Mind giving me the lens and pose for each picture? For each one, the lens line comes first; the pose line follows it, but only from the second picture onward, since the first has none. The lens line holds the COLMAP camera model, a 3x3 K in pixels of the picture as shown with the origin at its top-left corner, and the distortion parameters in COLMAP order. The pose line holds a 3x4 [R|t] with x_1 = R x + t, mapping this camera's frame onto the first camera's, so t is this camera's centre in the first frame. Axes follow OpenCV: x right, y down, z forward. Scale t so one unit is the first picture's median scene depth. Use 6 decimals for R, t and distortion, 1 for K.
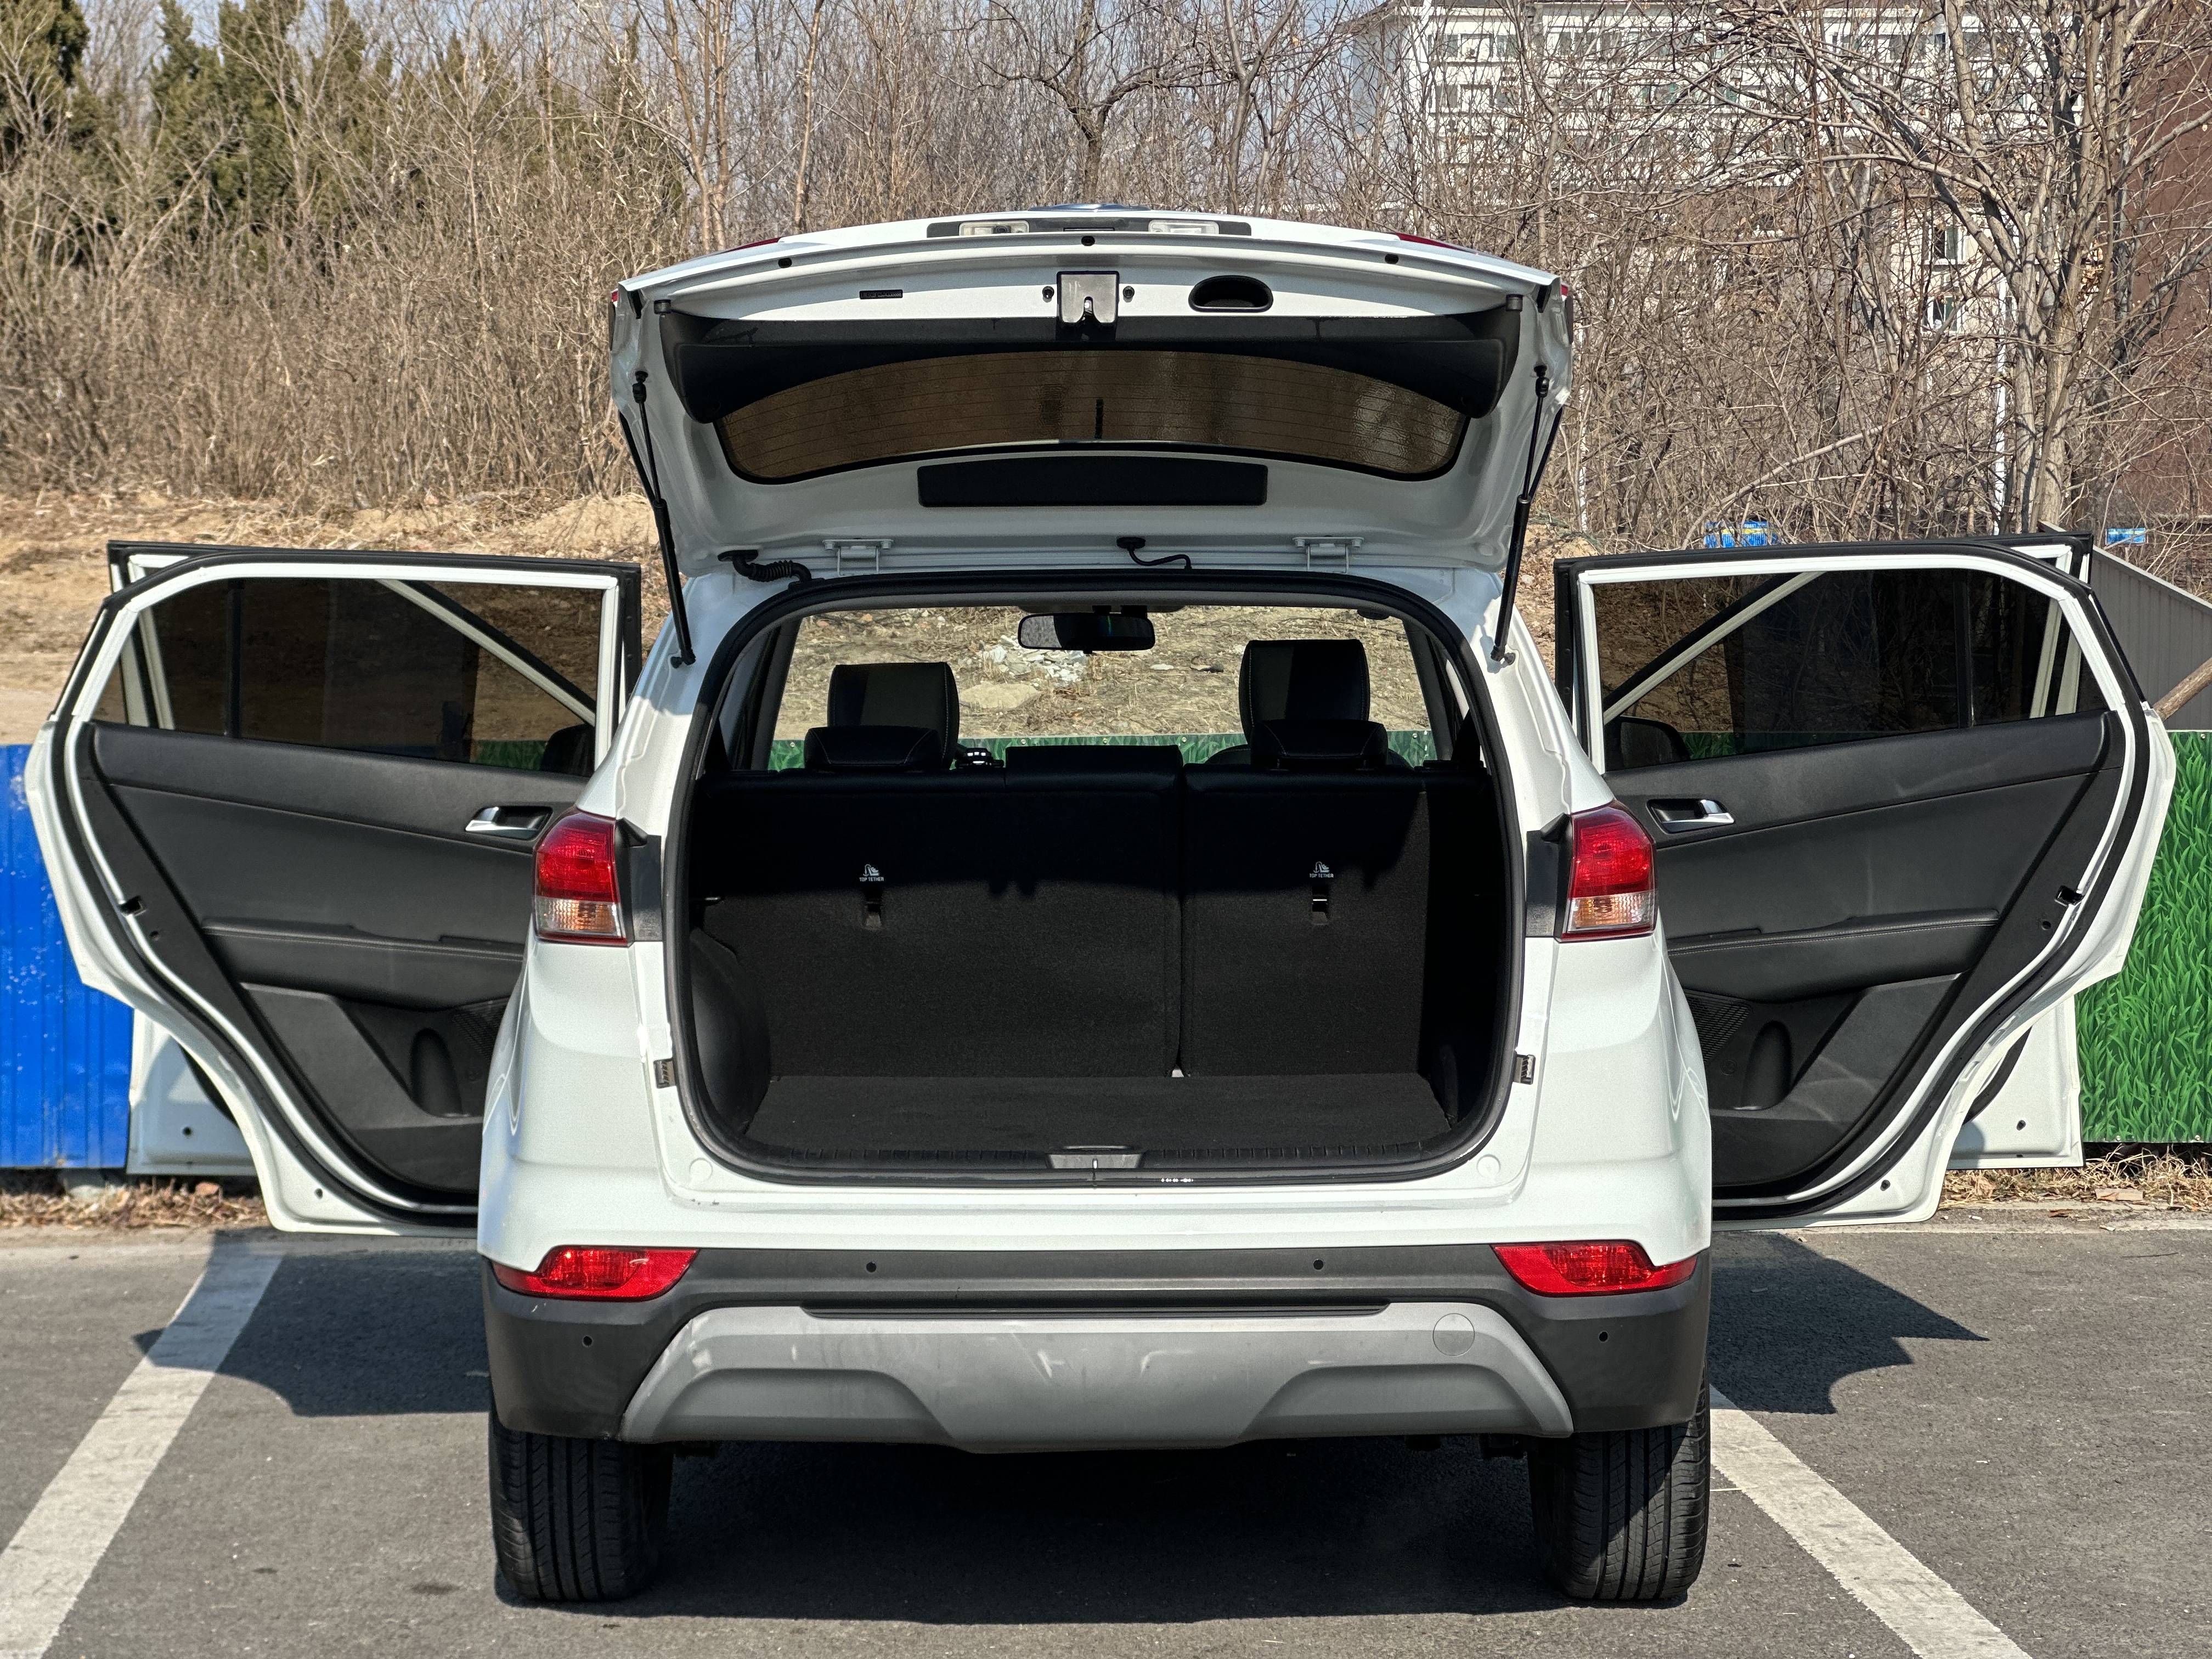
lens RADIAL K [[5340.0, 0, 1113.9], [0, 5340.0, 824.8], [0, 0, 1]] dist [0.203269, 0.000000]
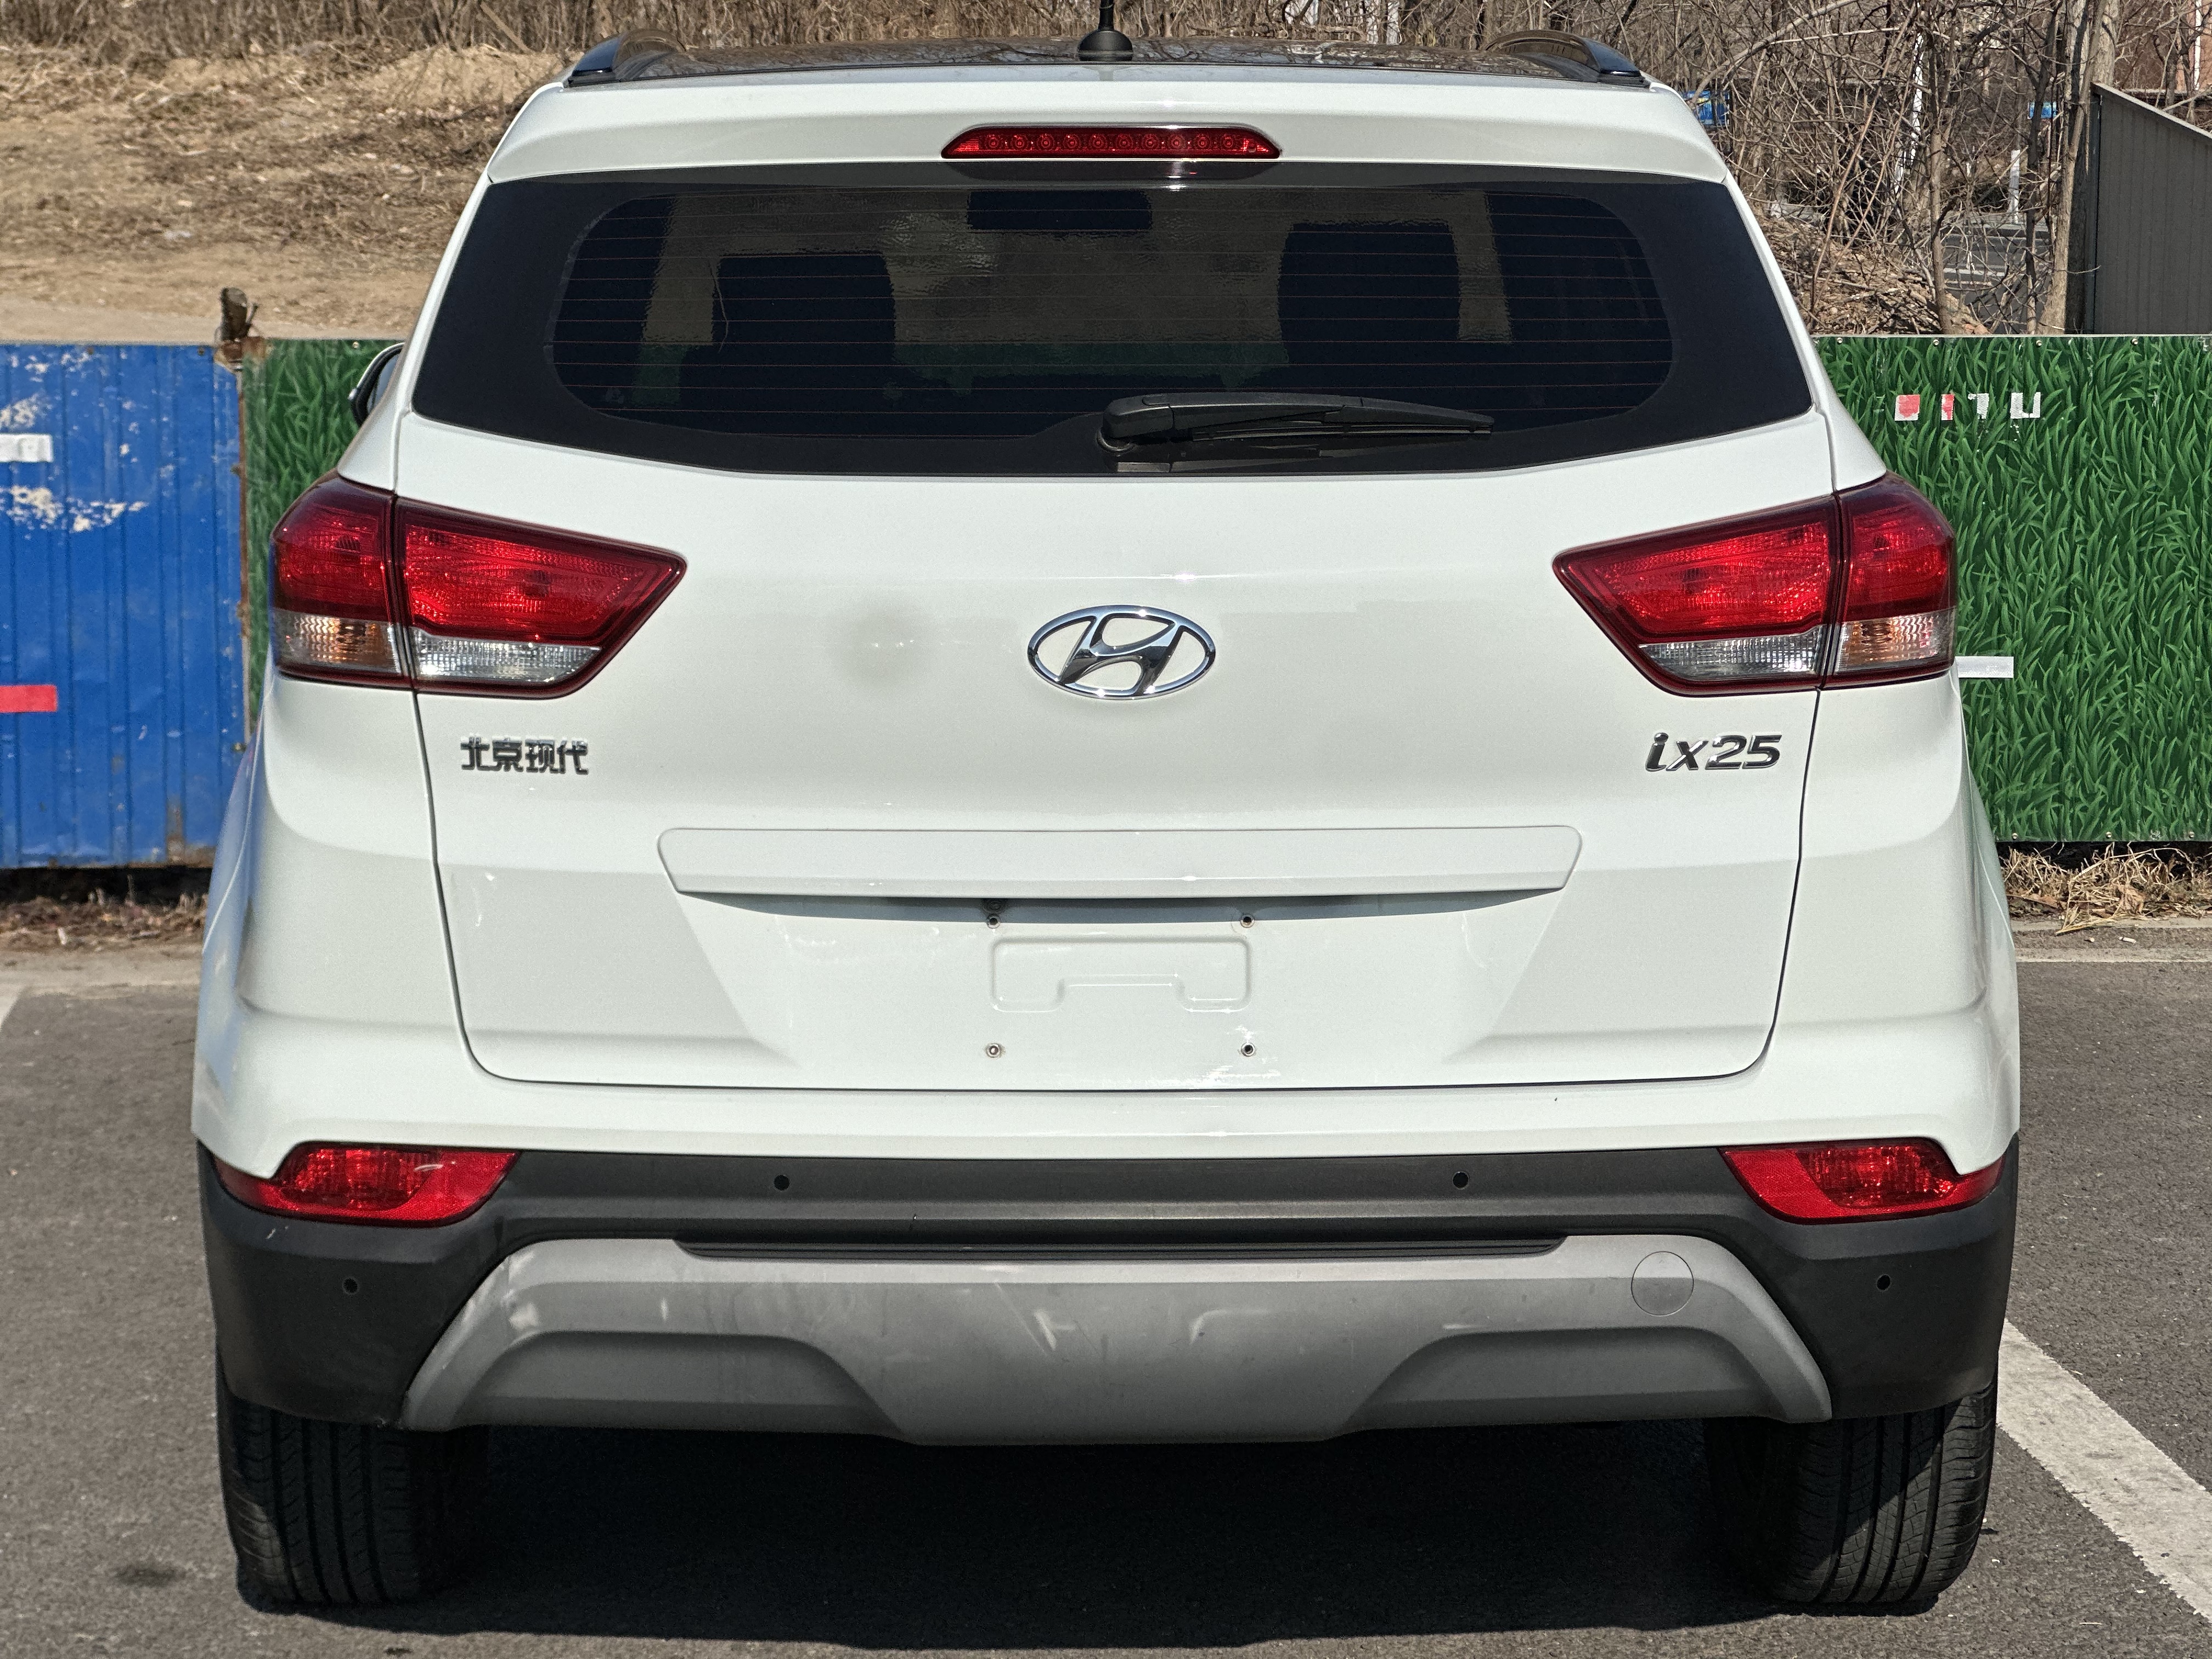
lens RADIAL K [[5340.0, 0, 1149.2], [0, 5340.0, 735.6], [0, 0, 1]] dist [0.203269, 0.000000]
pose [[0.999552, 0.002620, 0.029828, -0.018052], [-0.004493, 0.998008, 0.062921, -0.012509], [-0.029604, -0.063027, 0.997573, 0.311697]]
